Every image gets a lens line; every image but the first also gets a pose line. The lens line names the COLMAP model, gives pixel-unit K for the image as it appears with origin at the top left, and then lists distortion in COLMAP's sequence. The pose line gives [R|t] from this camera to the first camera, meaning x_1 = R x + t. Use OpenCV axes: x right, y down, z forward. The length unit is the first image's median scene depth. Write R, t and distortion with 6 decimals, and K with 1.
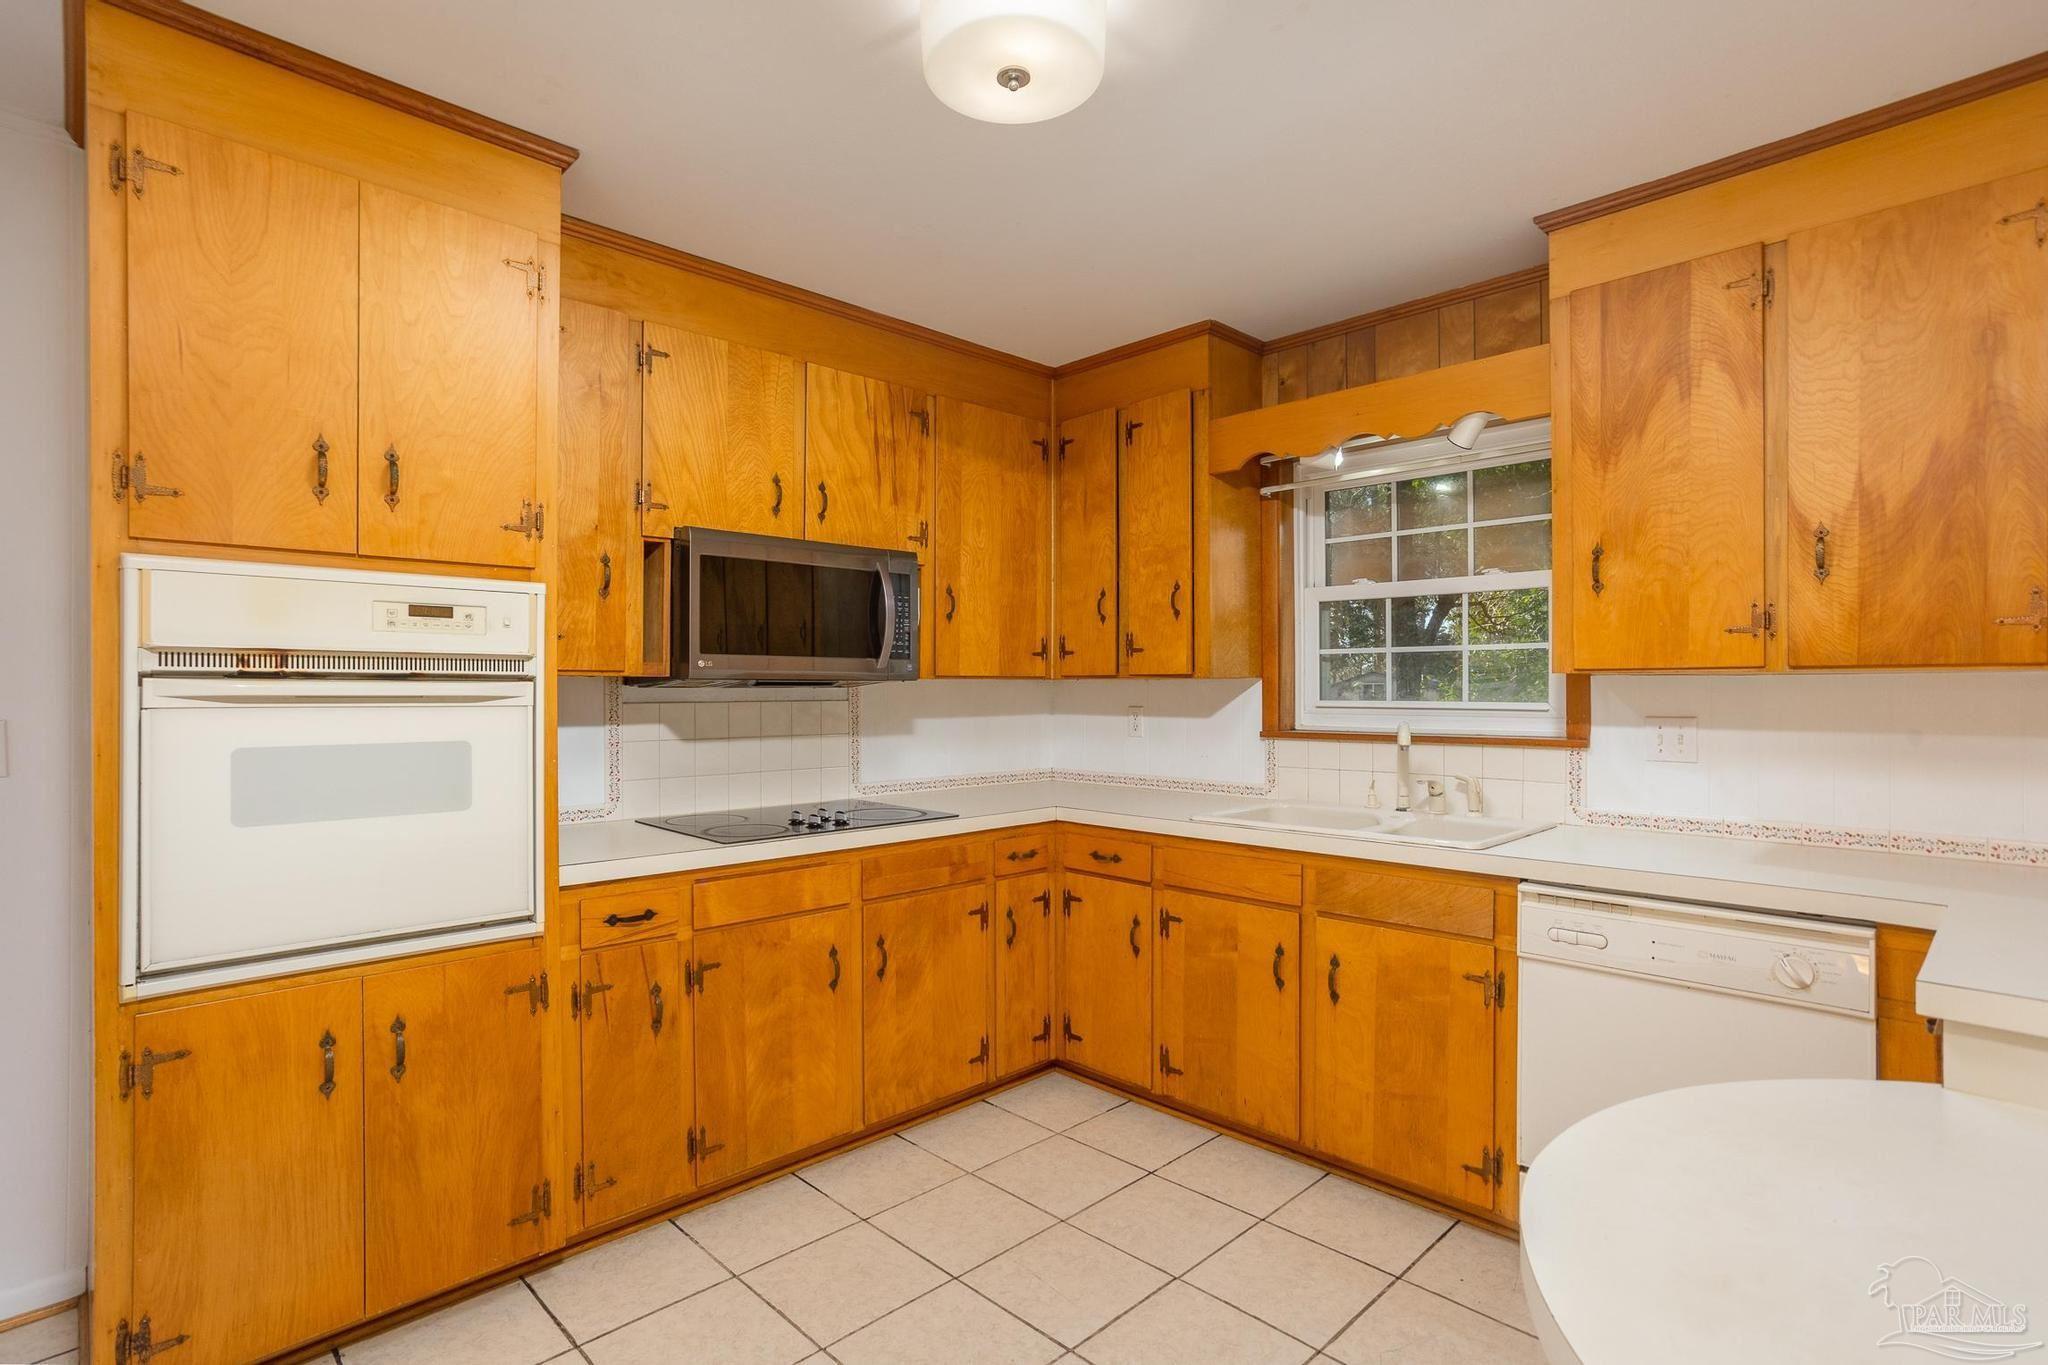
lens RADIAL K [[1037.8, 0, 1024.0], [0, 1037.8, 682.5], [0, 0, 1]] dist [-0.015044, 0.001055]
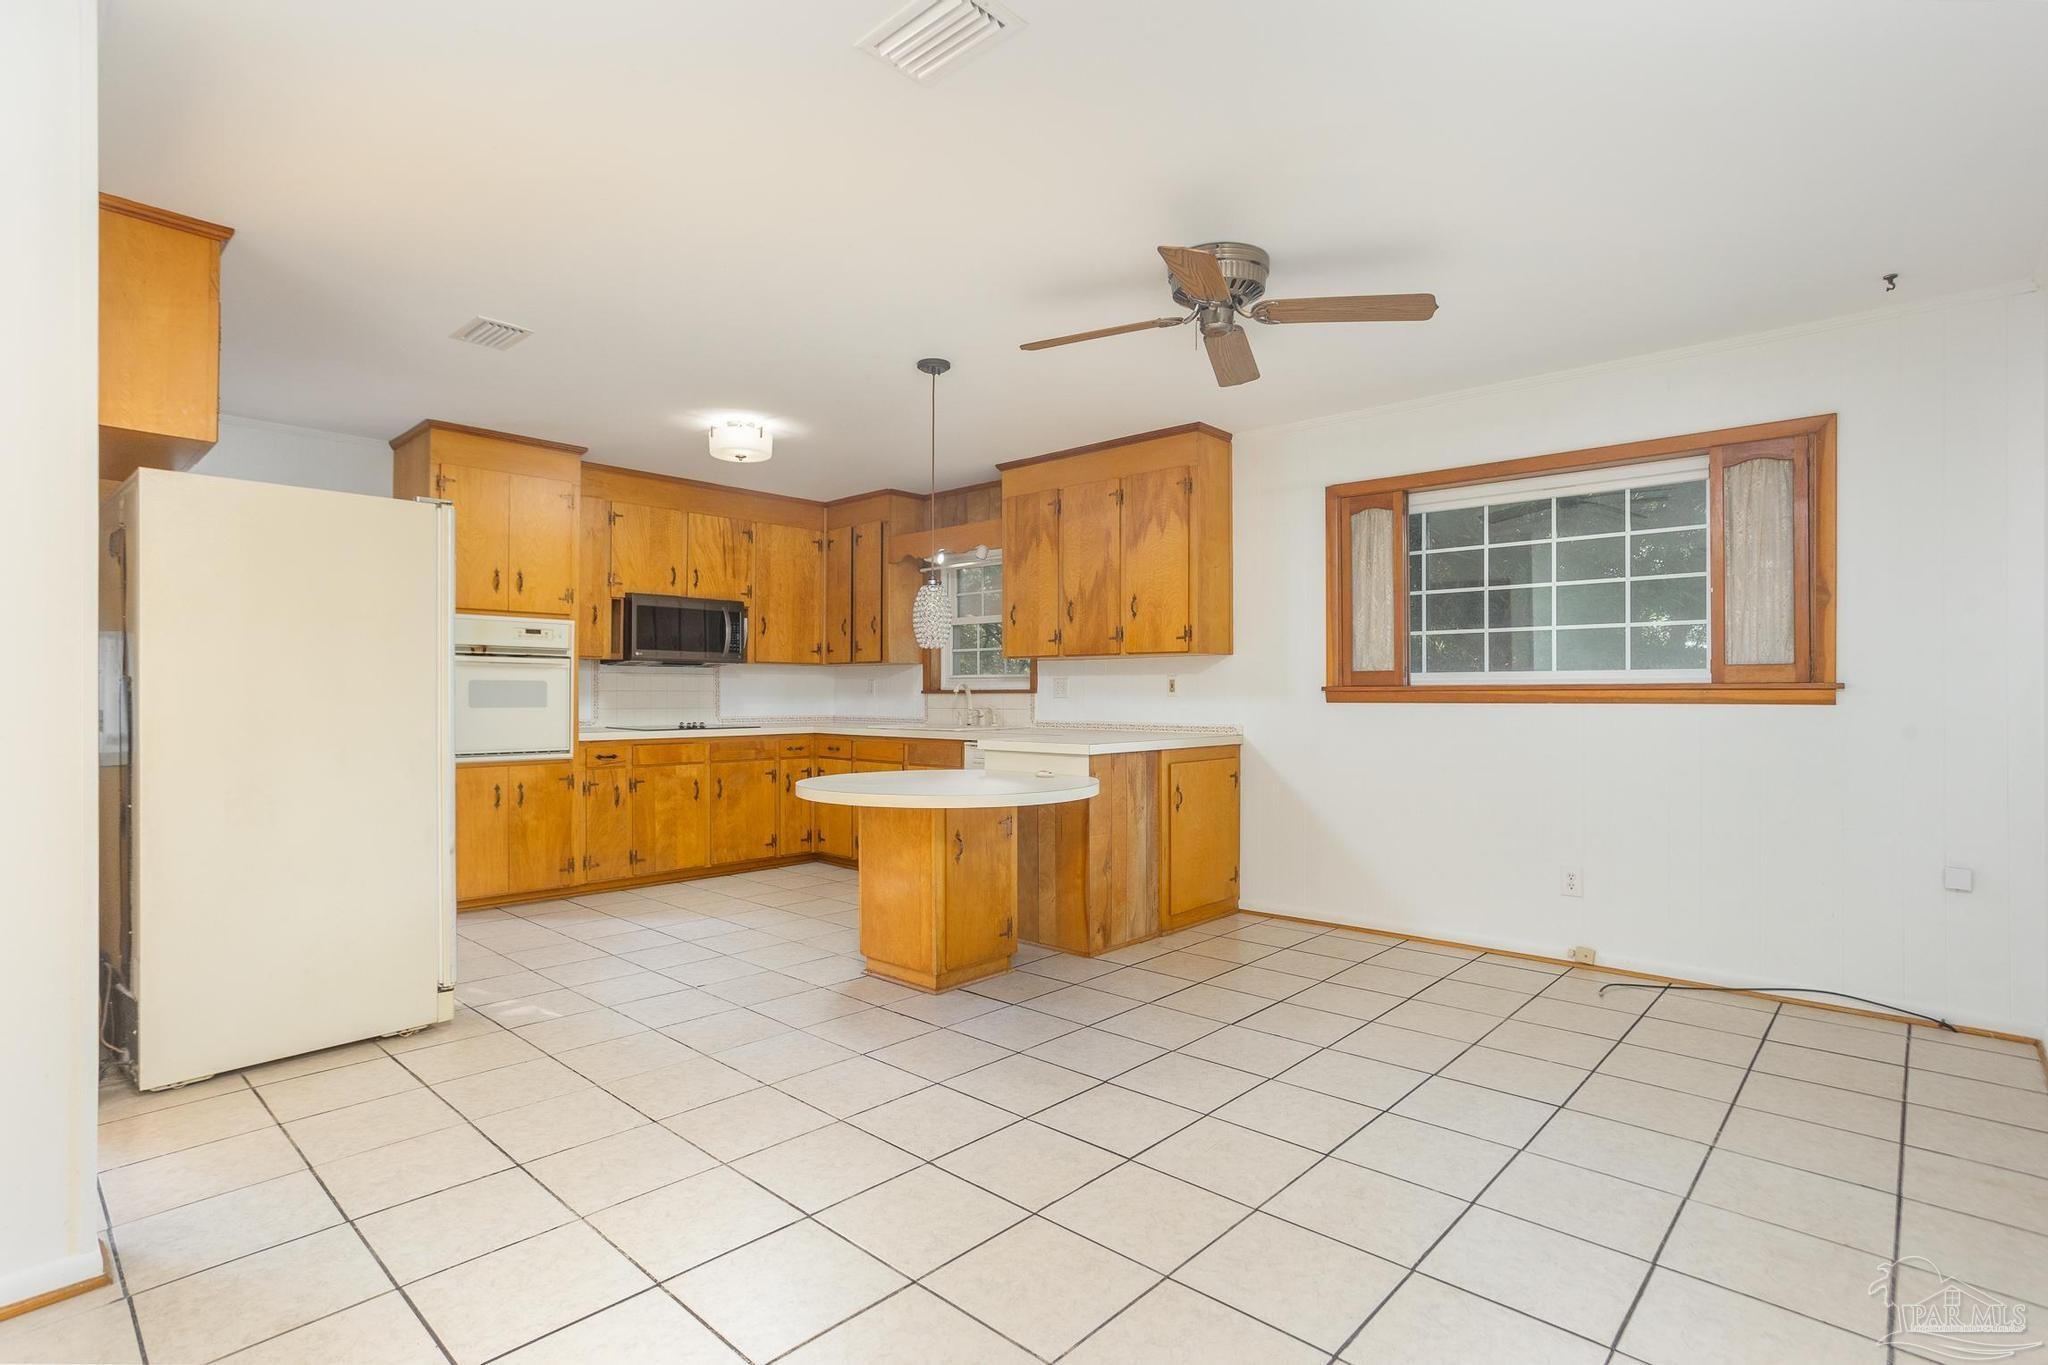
lens RADIAL K [[1001.4, 0, 1010.1], [0, 1001.4, 680.0], [0, 0, 1]] dist [-0.052909, 0.038397]
pose [[0.998876, 0.002898, 0.047305, 0.359723], [-0.002540, 0.999968, -0.007635, 0.048494], [-0.047325, 0.007506, 0.998851, -1.086757]]
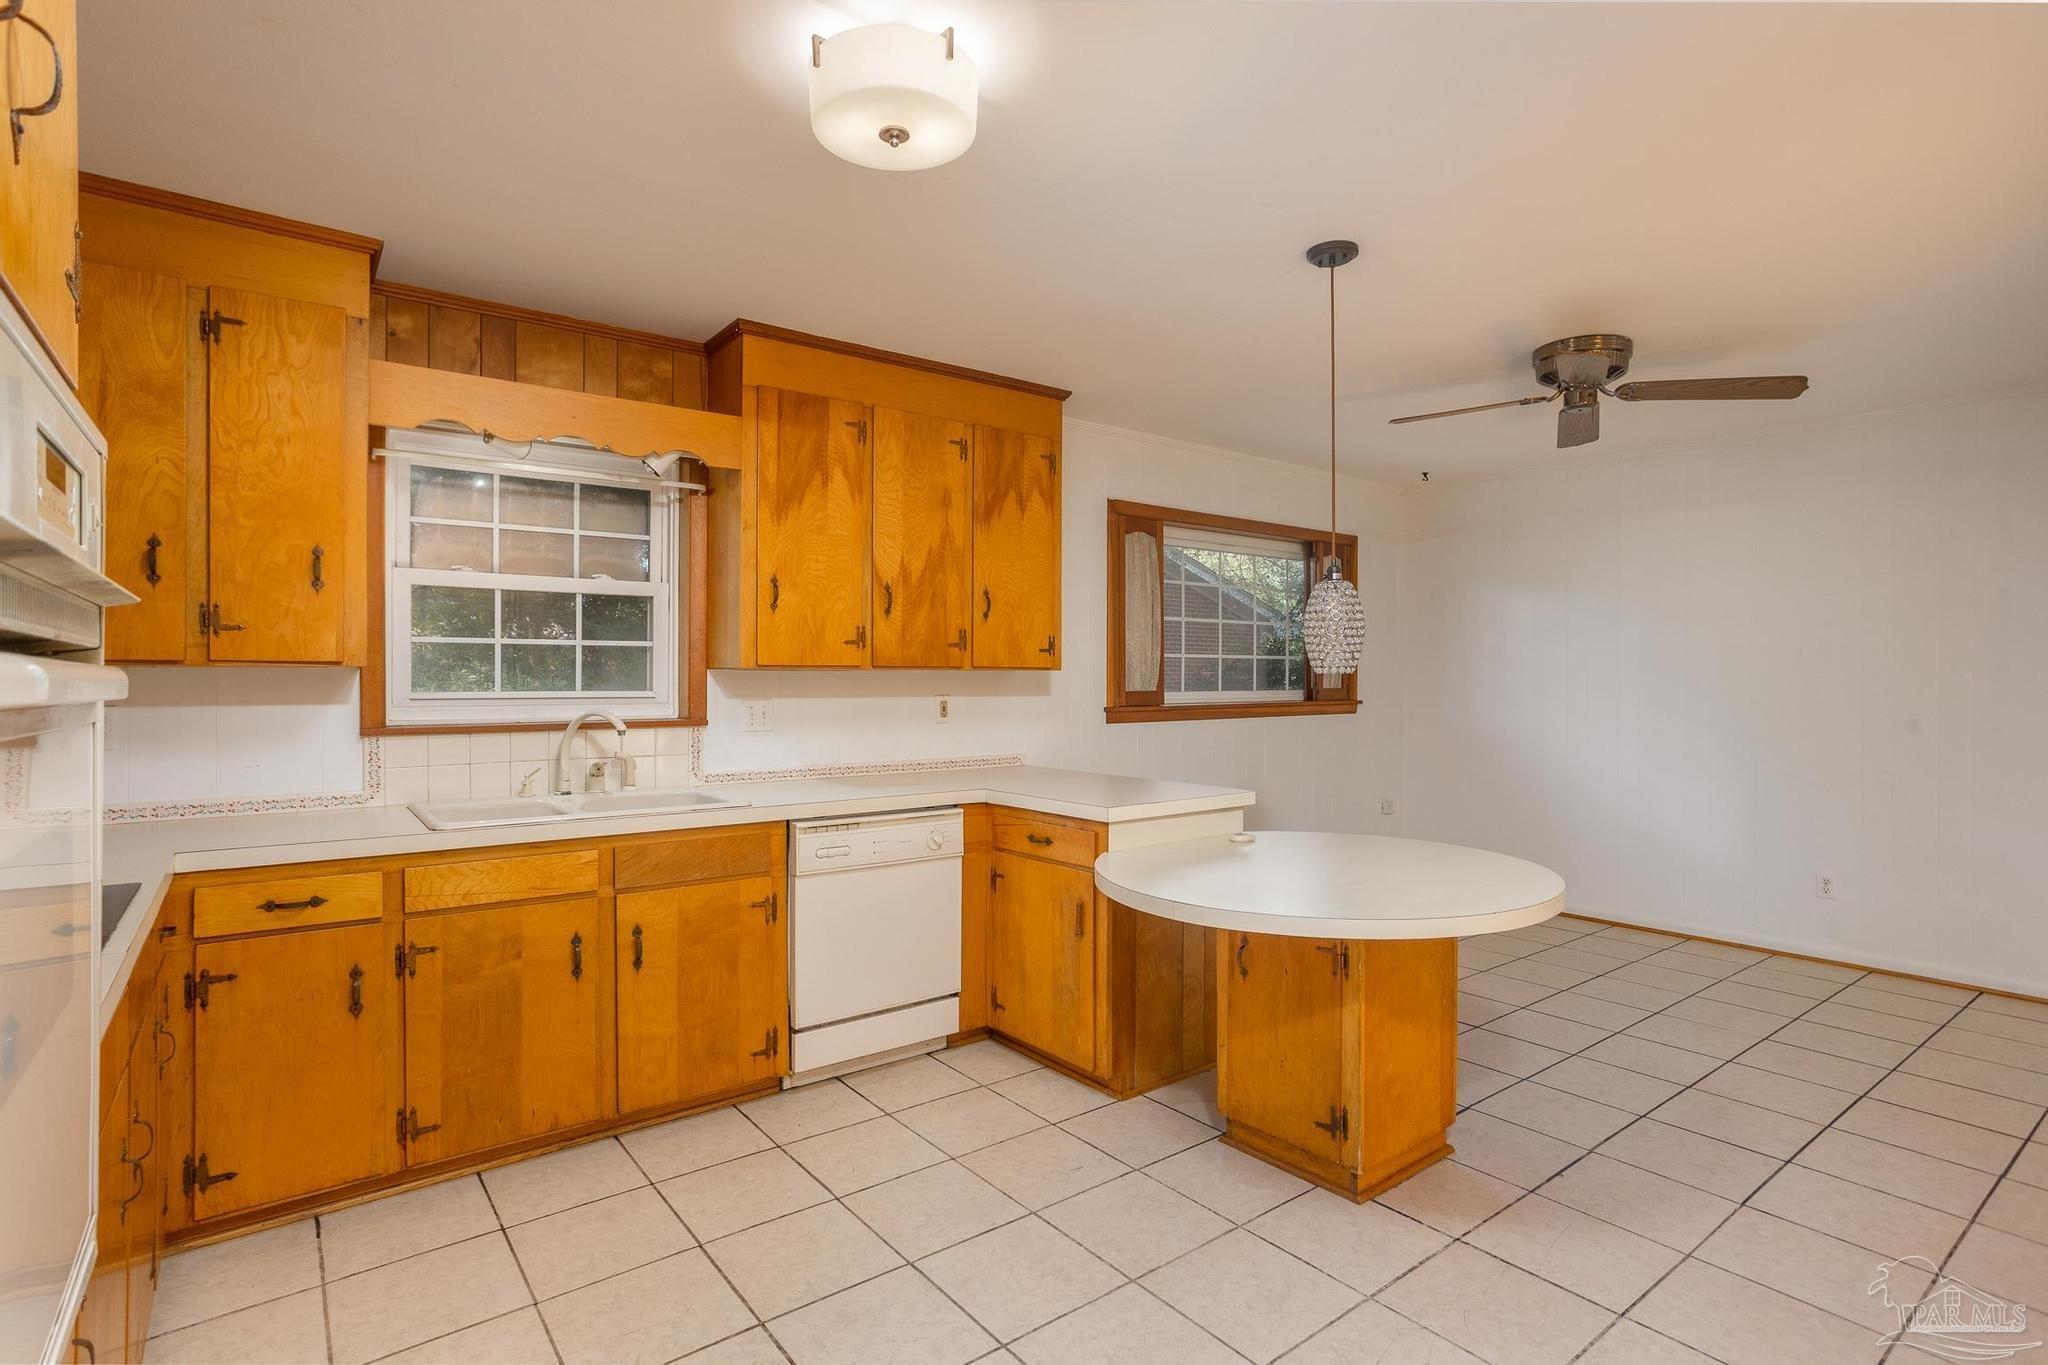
lens RADIAL K [[1001.4, 0, 1010.1], [0, 1001.4, 680.0], [0, 0, 1]] dist [-0.052909, 0.038397]
pose [[0.121576, -0.001689, 0.992581, -0.601225], [-0.005291, 0.999983, 0.002349, 0.001505], [-0.992568, -0.005538, 0.121565, 0.428326]]
